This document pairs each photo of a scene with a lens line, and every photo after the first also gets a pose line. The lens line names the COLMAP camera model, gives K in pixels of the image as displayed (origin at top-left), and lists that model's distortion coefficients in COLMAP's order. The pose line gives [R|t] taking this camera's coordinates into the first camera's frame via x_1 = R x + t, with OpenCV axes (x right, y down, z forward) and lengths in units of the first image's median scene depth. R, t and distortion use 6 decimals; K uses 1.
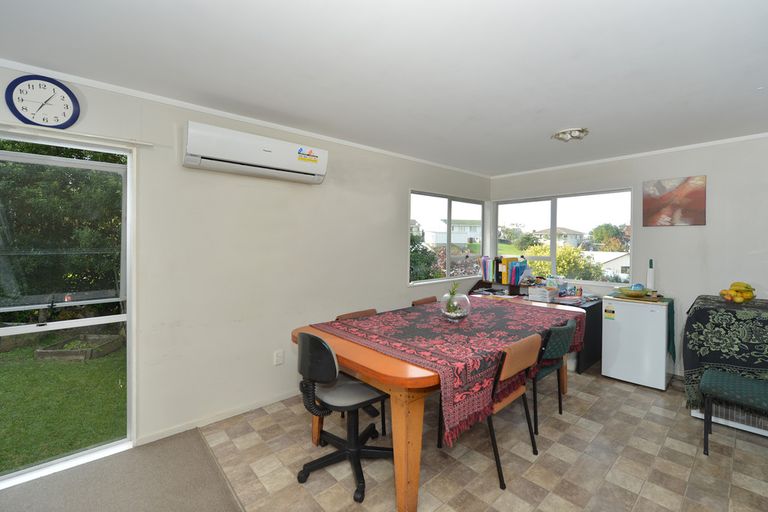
lens RADIAL K [[321.4, 0, 383.8], [0, 321.4, 243.9], [0, 0, 1]] dist [0.000740, 0.000098]
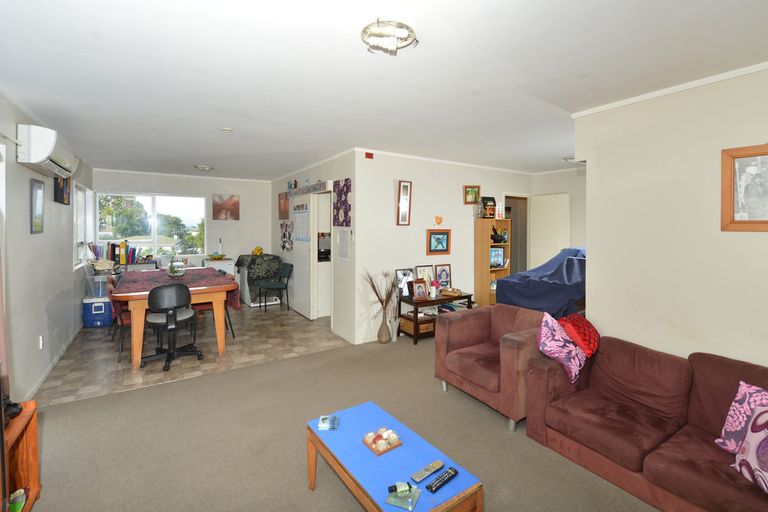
lens RADIAL K [[357.9, 0, 384.4], [0, 357.9, 229.6], [0, 0, 1]] dist [-0.000014, -0.000006]
pose [[0.158324, -0.010052, 0.987336, -1.013836], [0.006253, 0.999938, 0.009177, -0.014214], [-0.987367, 0.004721, 0.158377, -0.234503]]
